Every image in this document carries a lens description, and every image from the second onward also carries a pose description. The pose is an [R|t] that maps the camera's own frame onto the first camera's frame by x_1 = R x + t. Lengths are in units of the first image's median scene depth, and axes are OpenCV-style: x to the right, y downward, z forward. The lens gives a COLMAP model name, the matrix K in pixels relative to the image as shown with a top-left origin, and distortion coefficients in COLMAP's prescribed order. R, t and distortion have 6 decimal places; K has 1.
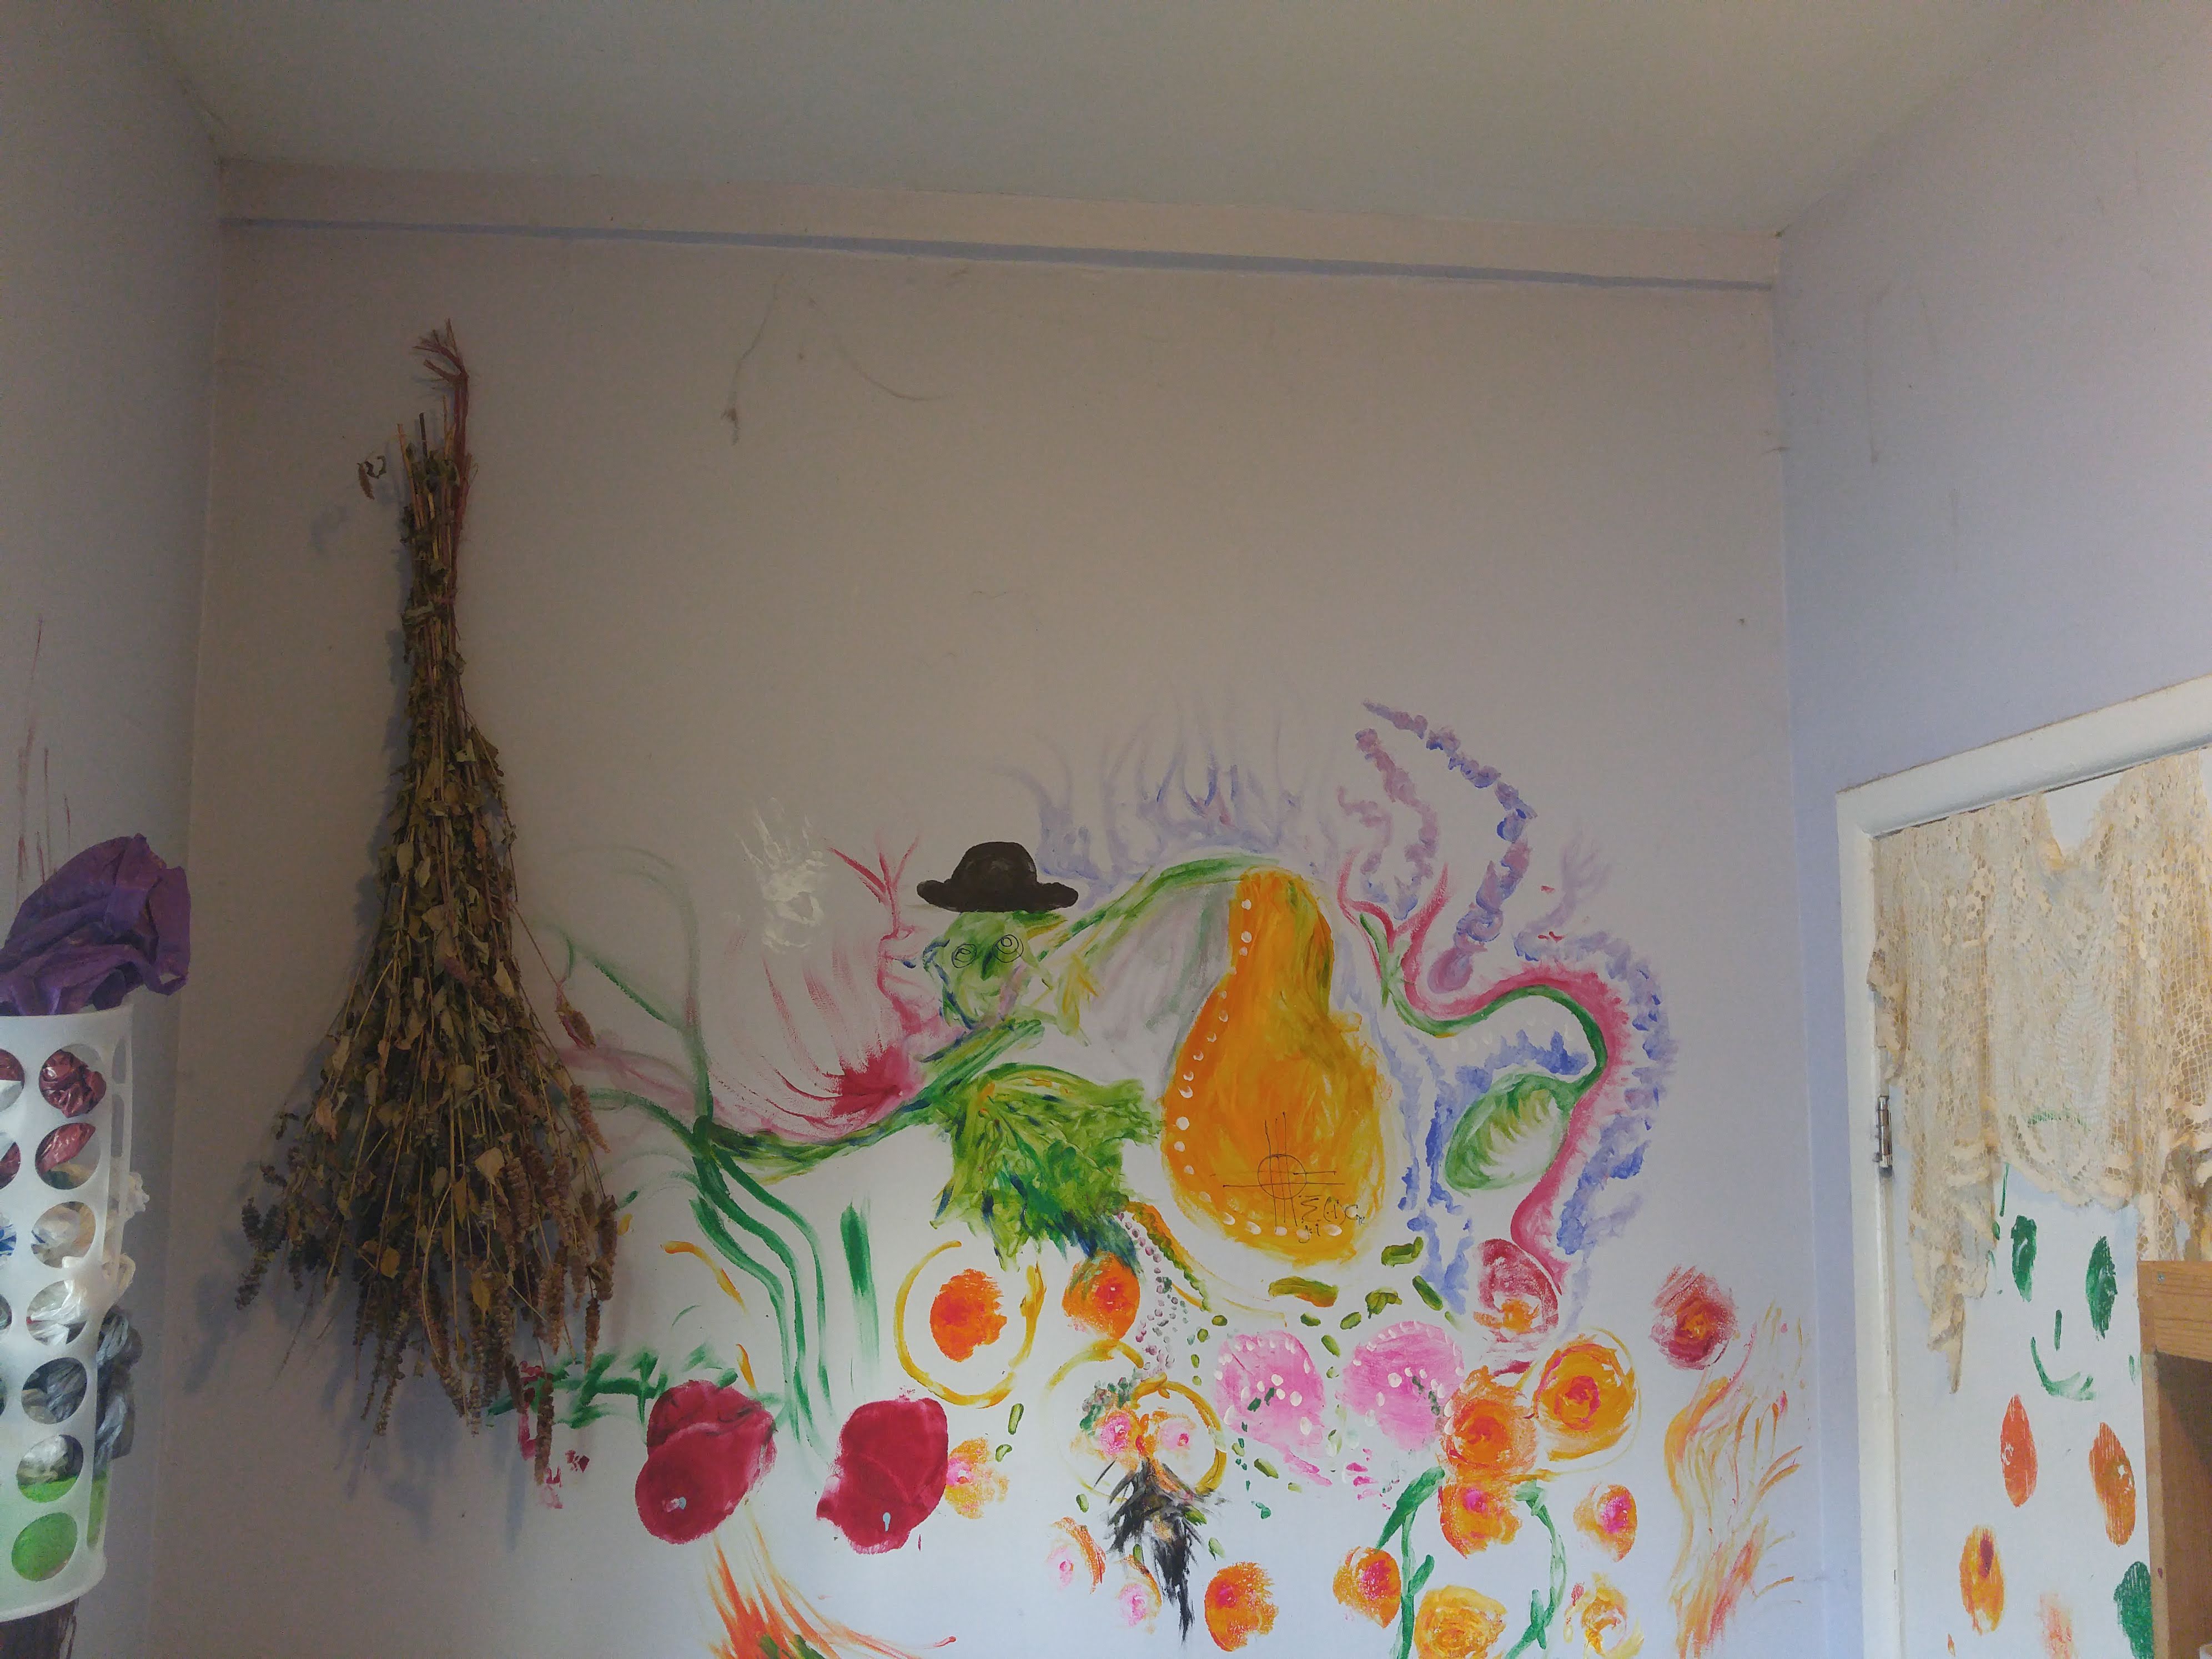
lens RADIAL K [[2315.7, 0, 1106.0], [0, 2315.7, 829.5], [0, 0, 1]] dist [0.009578, 0.019328]
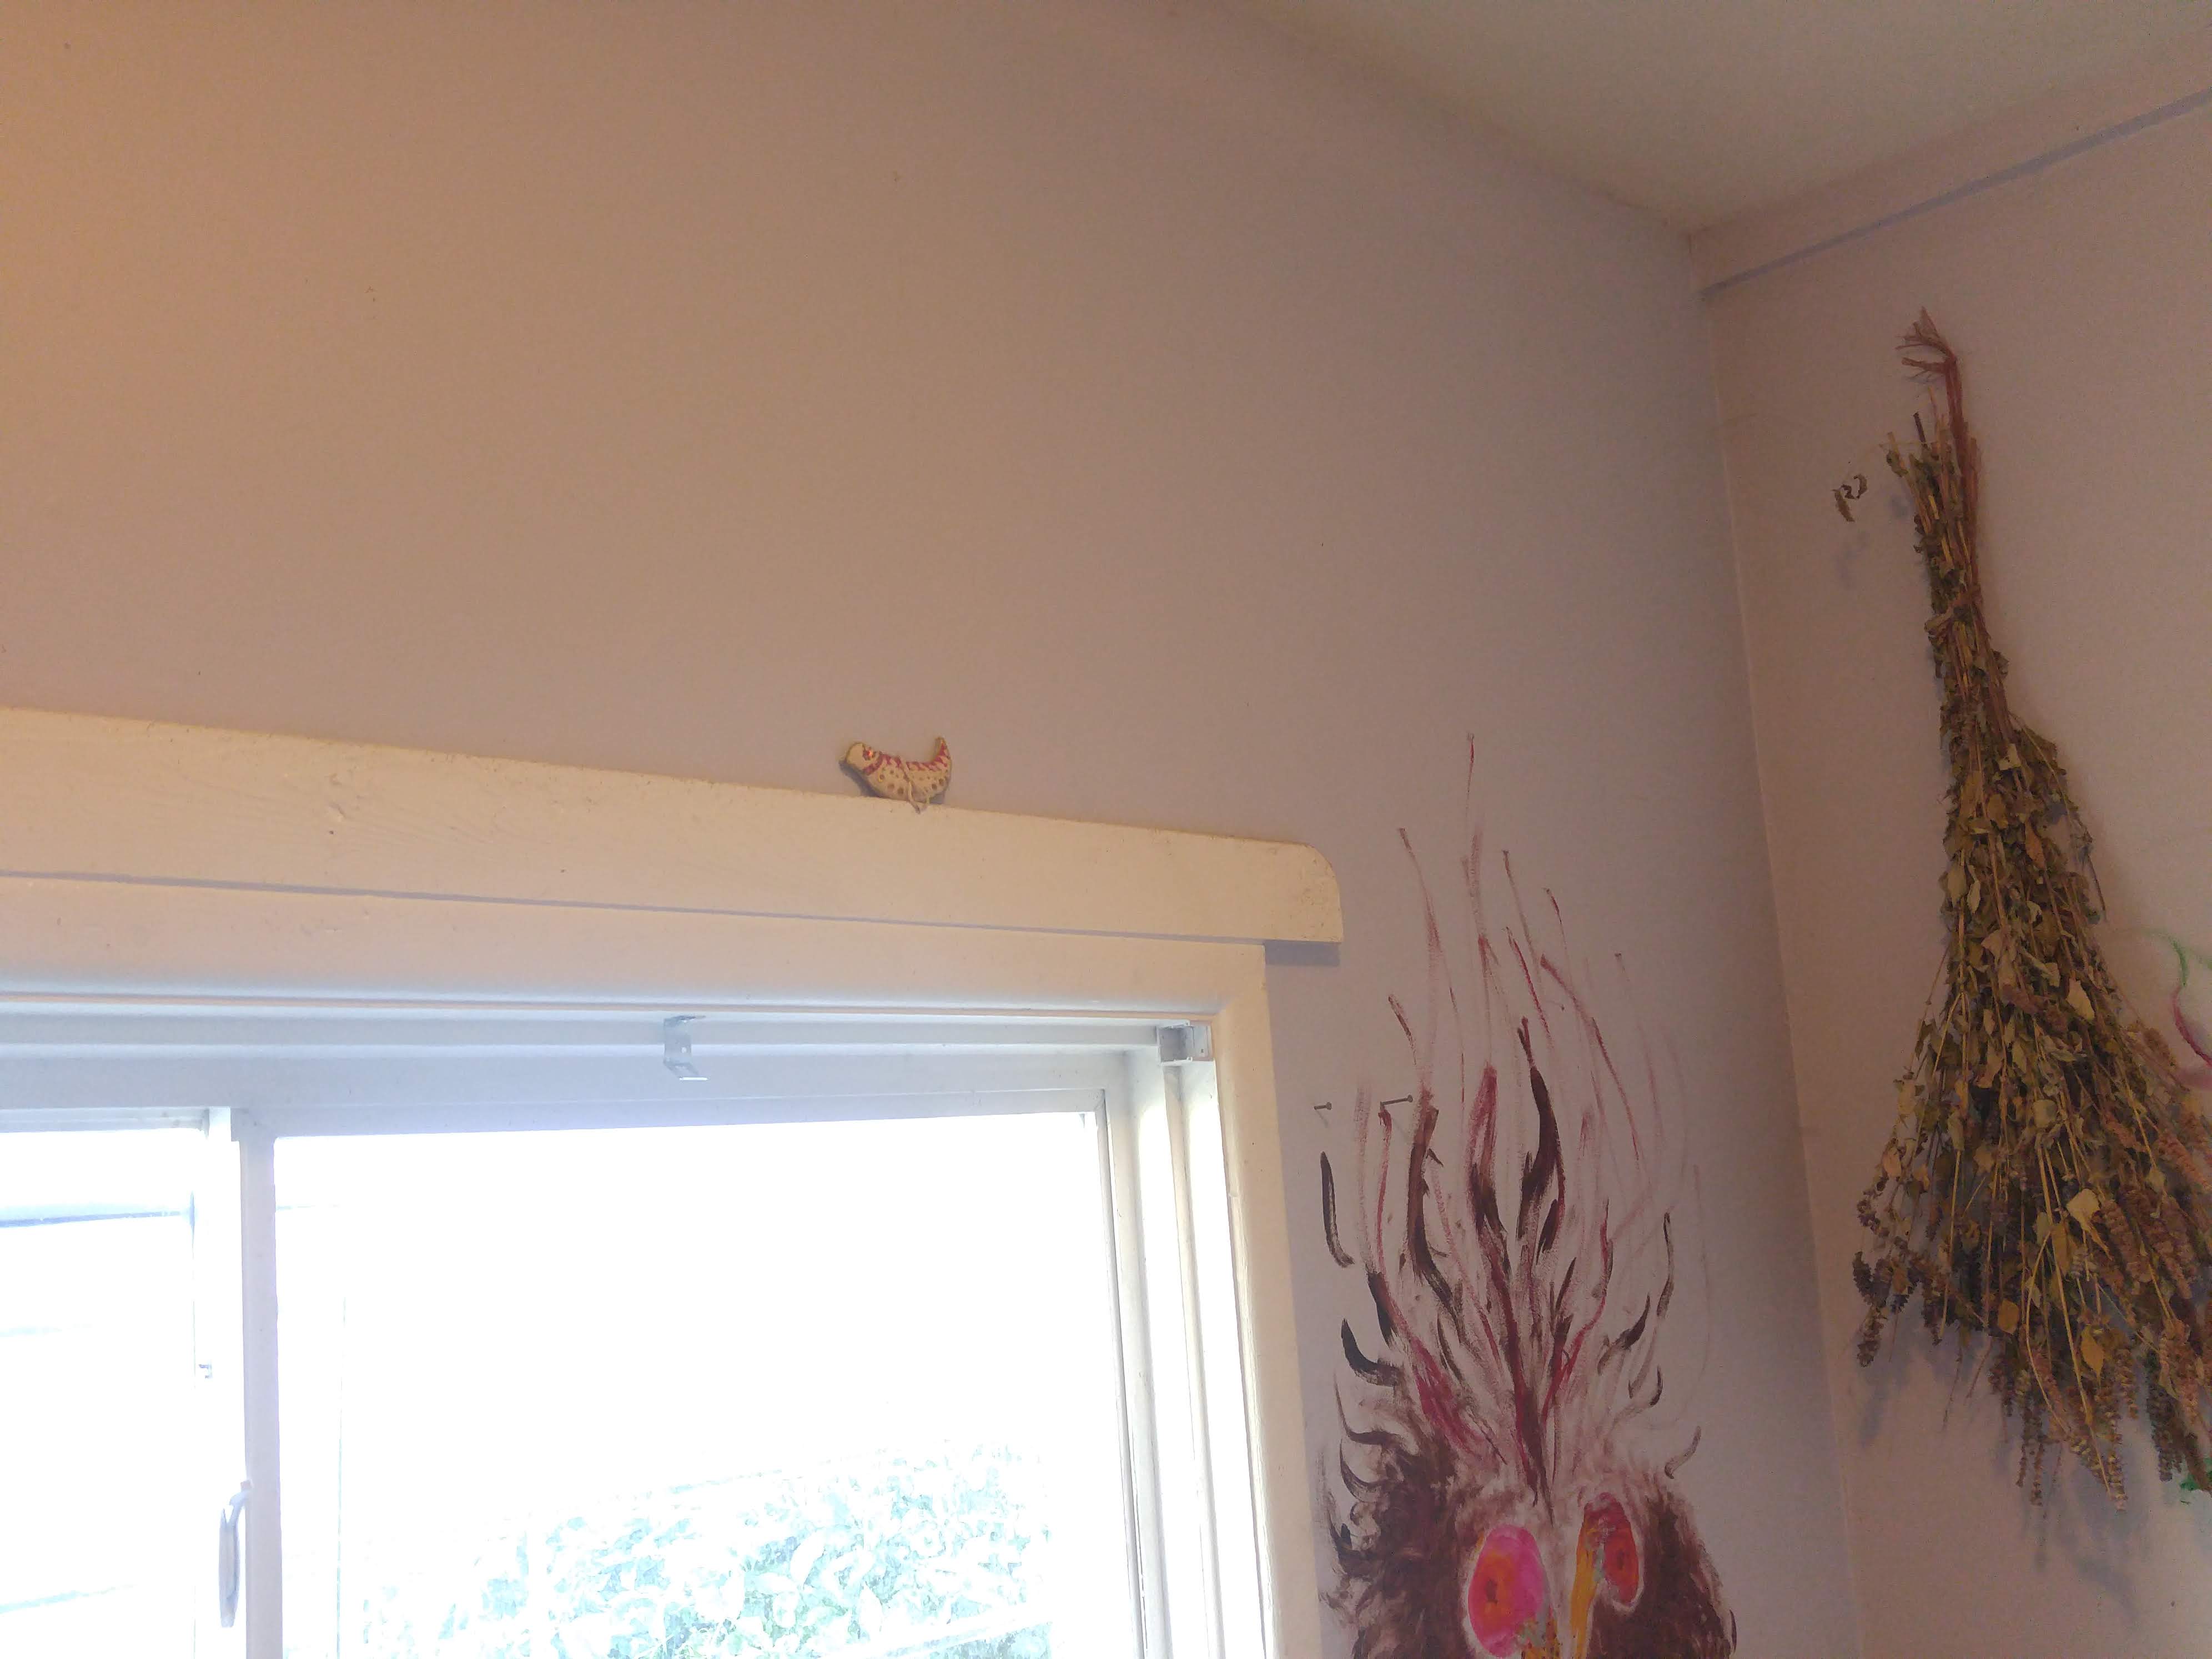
lens RADIAL K [[2315.7, 0, 1106.0], [0, 2315.7, 829.5], [0, 0, 1]] dist [0.009578, 0.019328]
pose [[0.575945, -0.169221, -0.799782, 0.253022], [0.164188, 0.982350, -0.089613, 0.018346], [0.800831, -0.079703, 0.593563, 0.170027]]
